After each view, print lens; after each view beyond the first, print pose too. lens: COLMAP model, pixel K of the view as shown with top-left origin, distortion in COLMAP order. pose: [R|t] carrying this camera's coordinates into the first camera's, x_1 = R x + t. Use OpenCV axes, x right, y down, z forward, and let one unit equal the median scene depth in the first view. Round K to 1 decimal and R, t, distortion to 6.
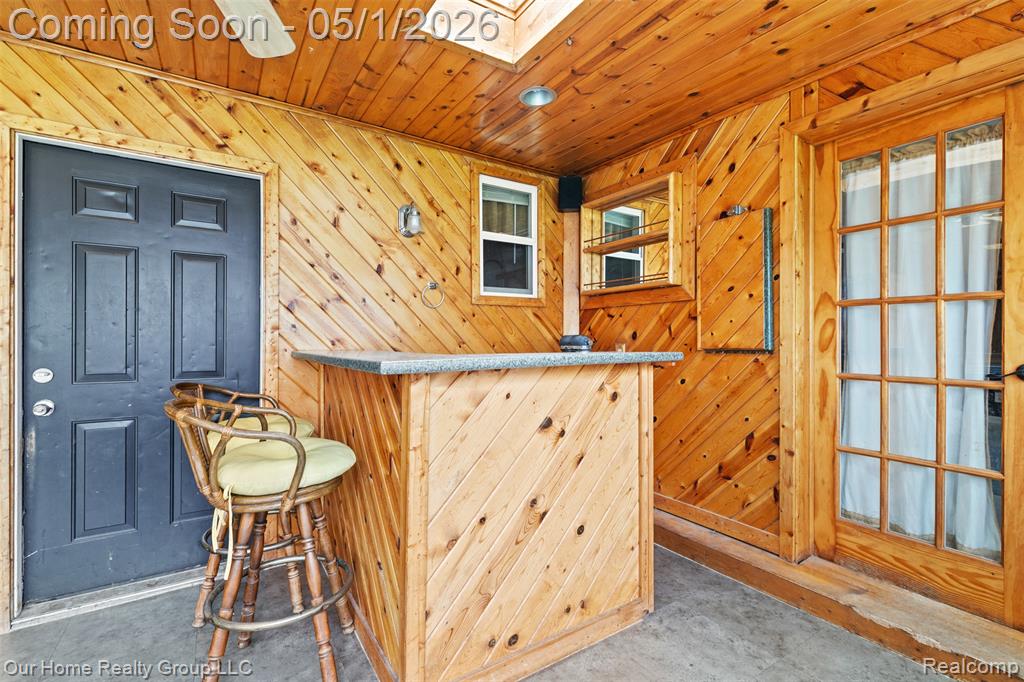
lens RADIAL K [[440.7, 0, 545.9], [0, 440.7, 344.8], [0, 0, 1]] dist [0.001888, -0.000154]
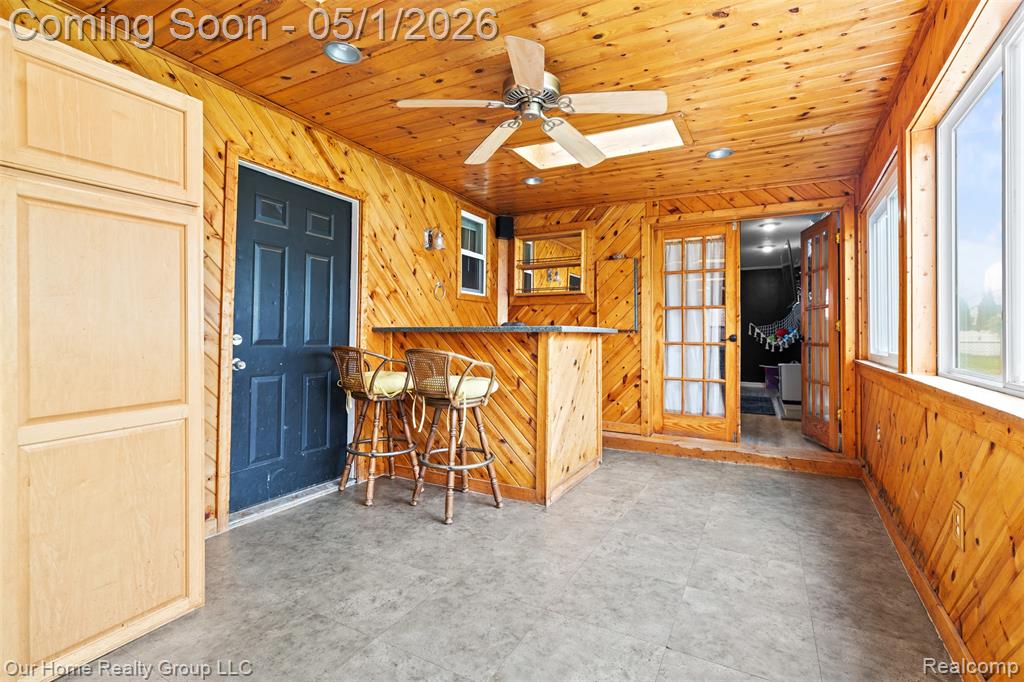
lens RADIAL K [[461.2, 0, 512.0], [0, 461.2, 339.1], [0, 0, 1]] dist [0.002968, 0.000543]
pose [[0.879566, 0.006063, 0.475739, -0.907287], [-0.000528, 0.999931, -0.011769, 0.071295], [-0.475777, 0.010101, 0.879508, -0.512449]]
